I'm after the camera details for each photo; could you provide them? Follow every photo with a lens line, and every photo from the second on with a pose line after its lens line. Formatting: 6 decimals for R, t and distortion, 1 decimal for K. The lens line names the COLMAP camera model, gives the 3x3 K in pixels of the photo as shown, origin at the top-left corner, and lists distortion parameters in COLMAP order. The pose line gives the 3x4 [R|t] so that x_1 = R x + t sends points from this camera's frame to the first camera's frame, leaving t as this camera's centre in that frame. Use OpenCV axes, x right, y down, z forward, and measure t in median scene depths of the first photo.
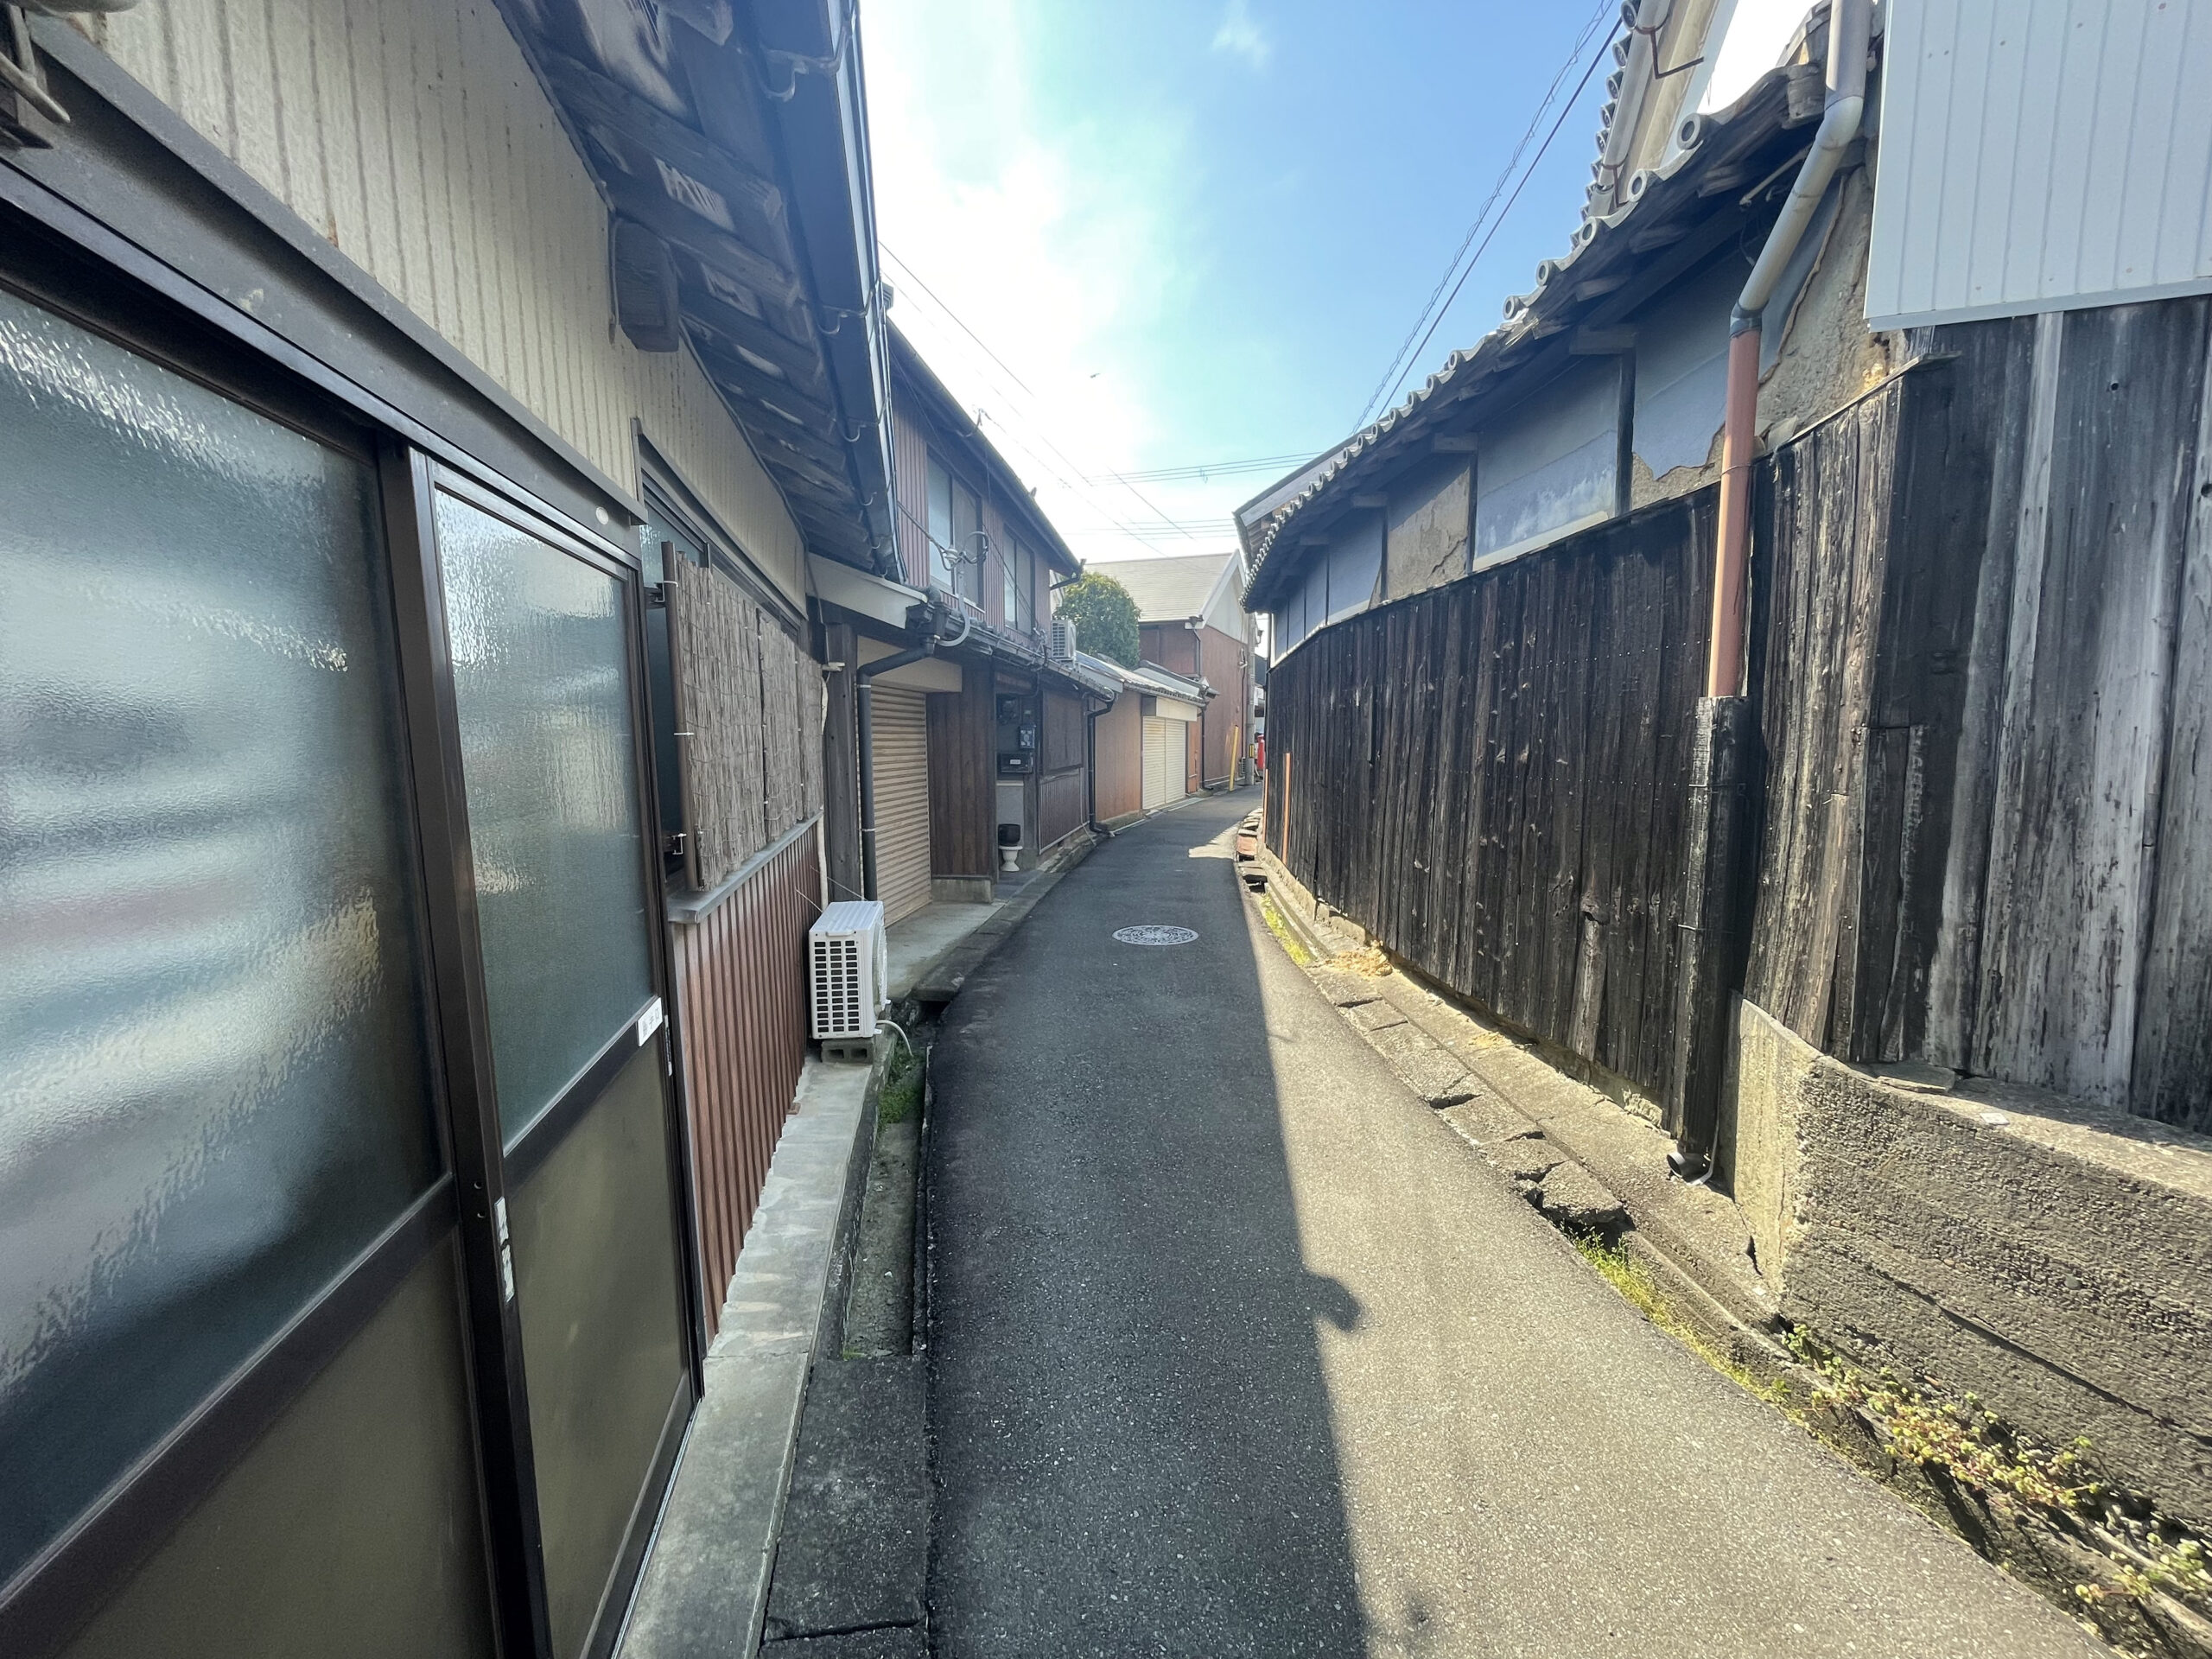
lens RADIAL K [[917.4, 0, 1094.3], [0, 917.4, 840.3], [0, 0, 1]] dist [0.005627, -0.004120]
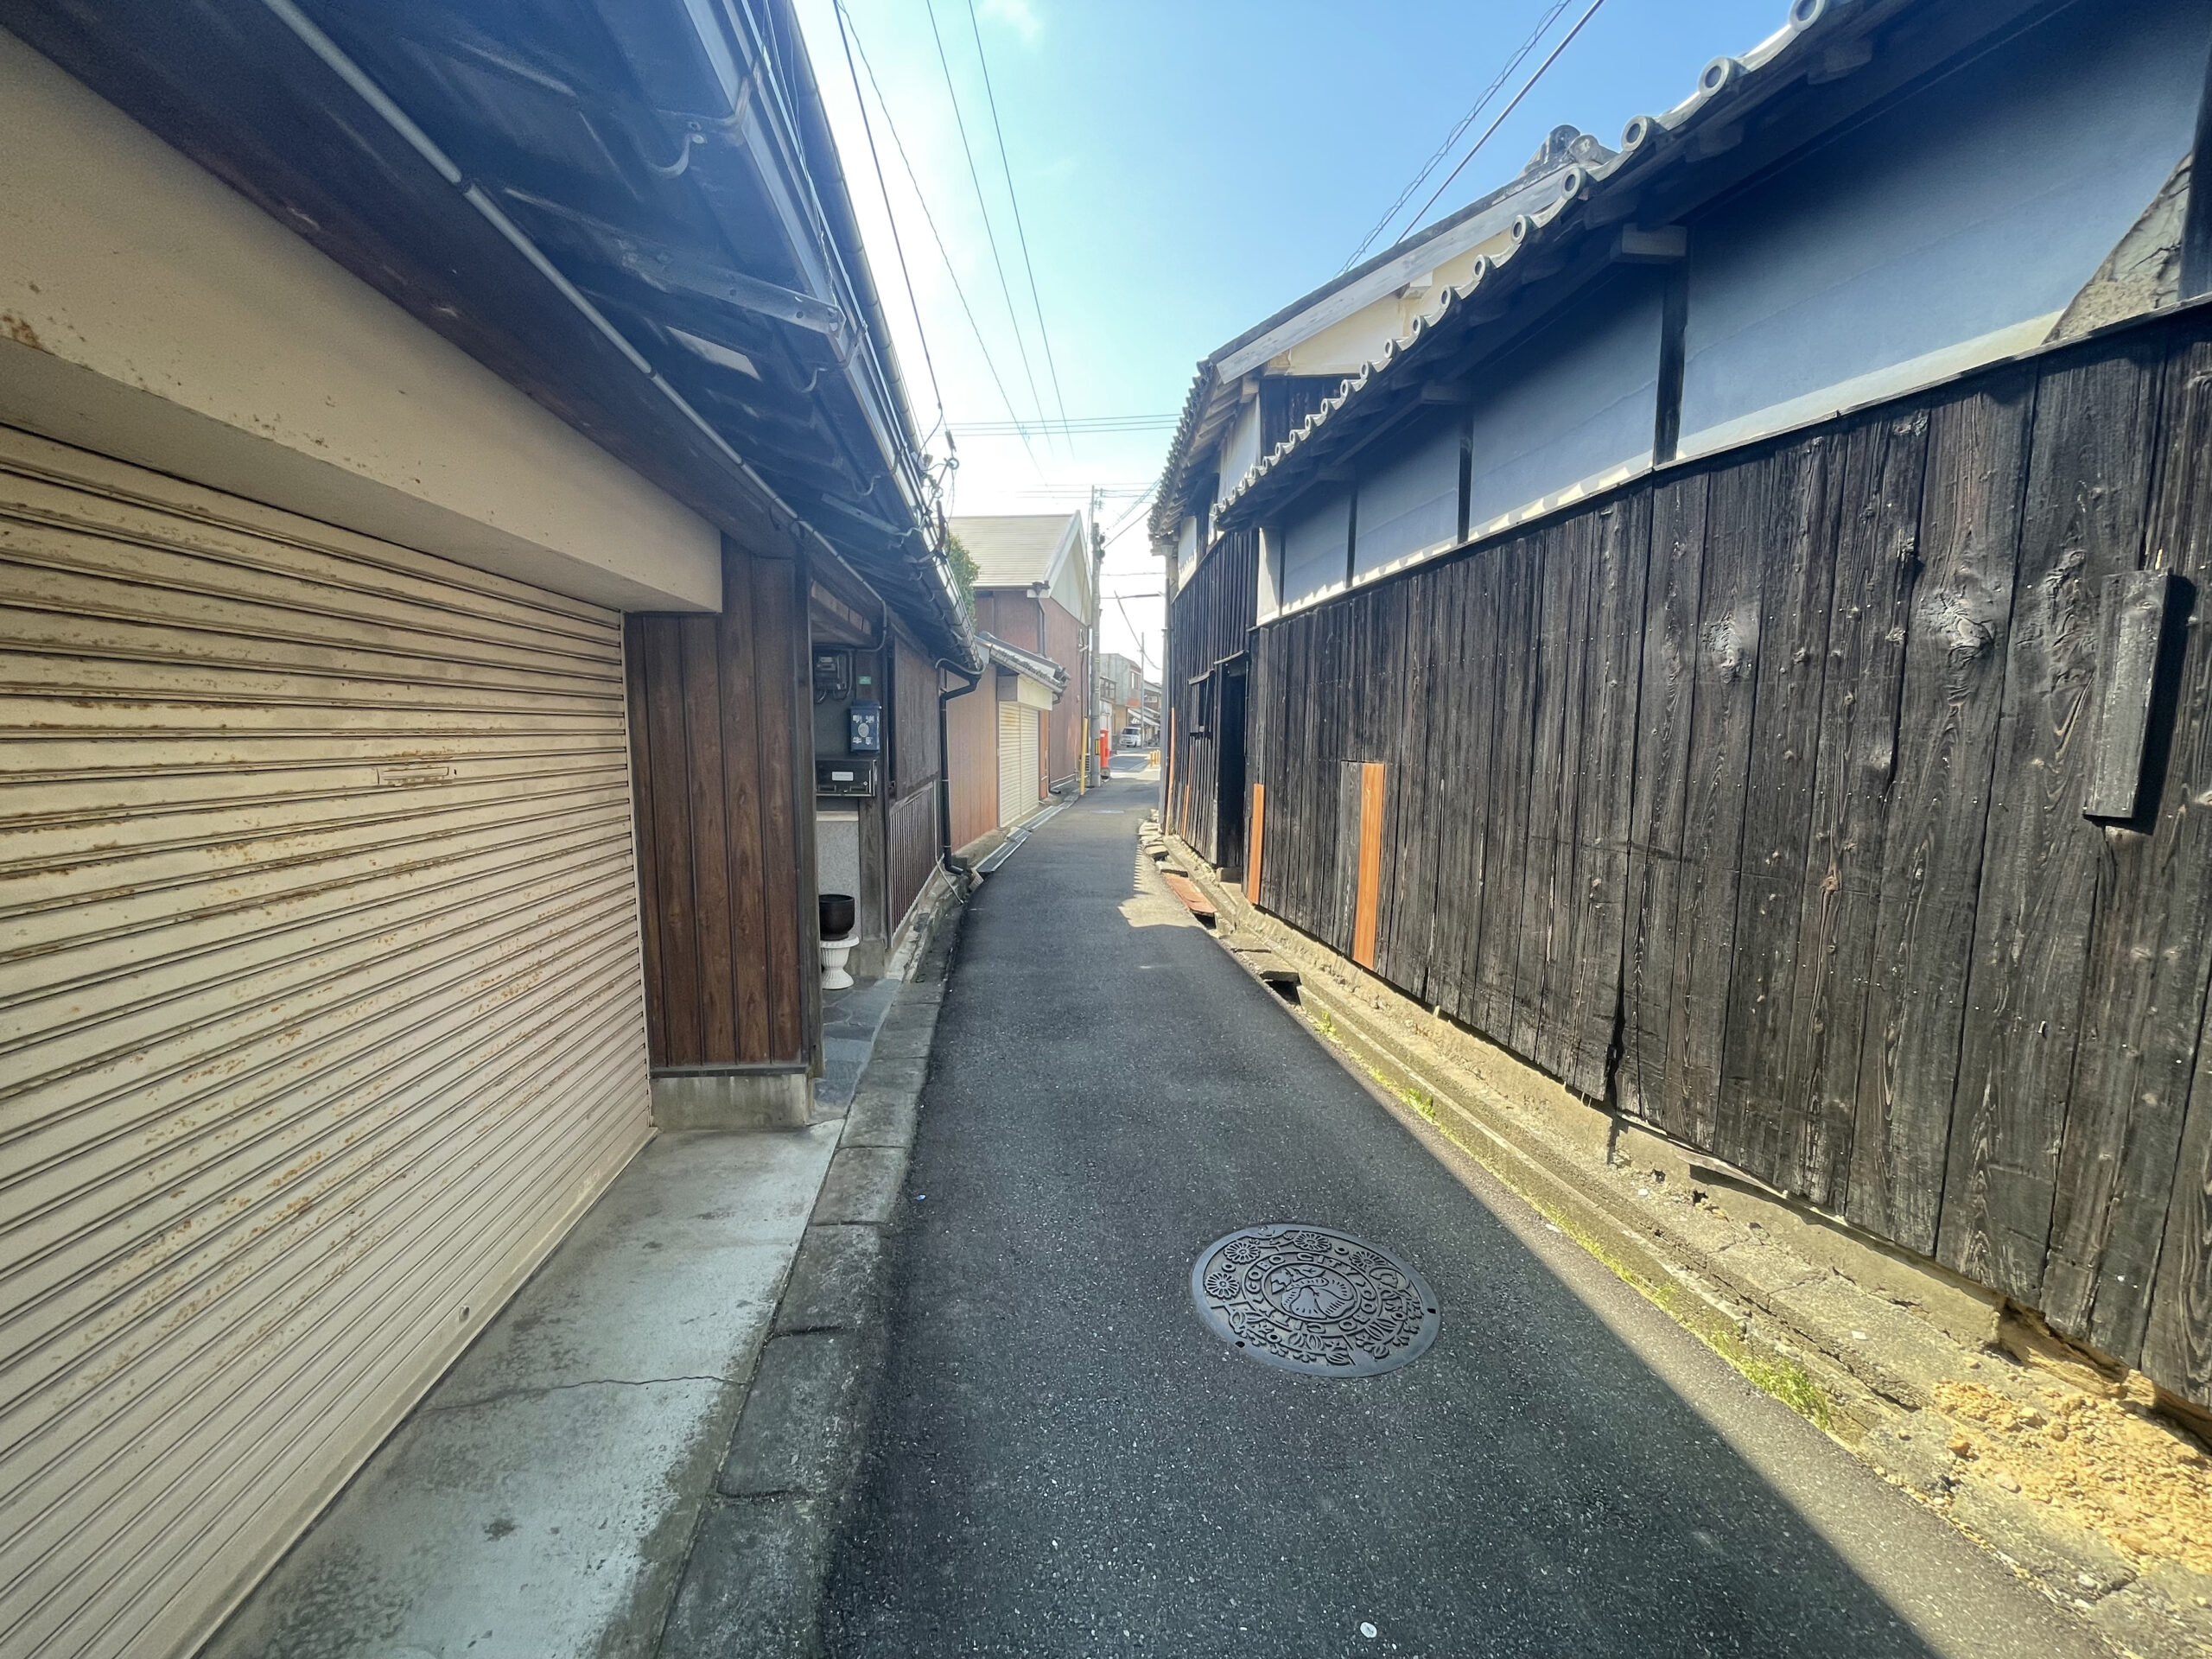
lens RADIAL K [[917.4, 0, 1094.3], [0, 917.4, 840.3], [0, 0, 1]] dist [0.005627, -0.004120]
pose [[0.975683, -0.016799, 0.218544, -0.061156], [0.015105, 0.999842, 0.009421, -0.051879], [-0.218667, -0.005891, 0.975782, 0.464068]]
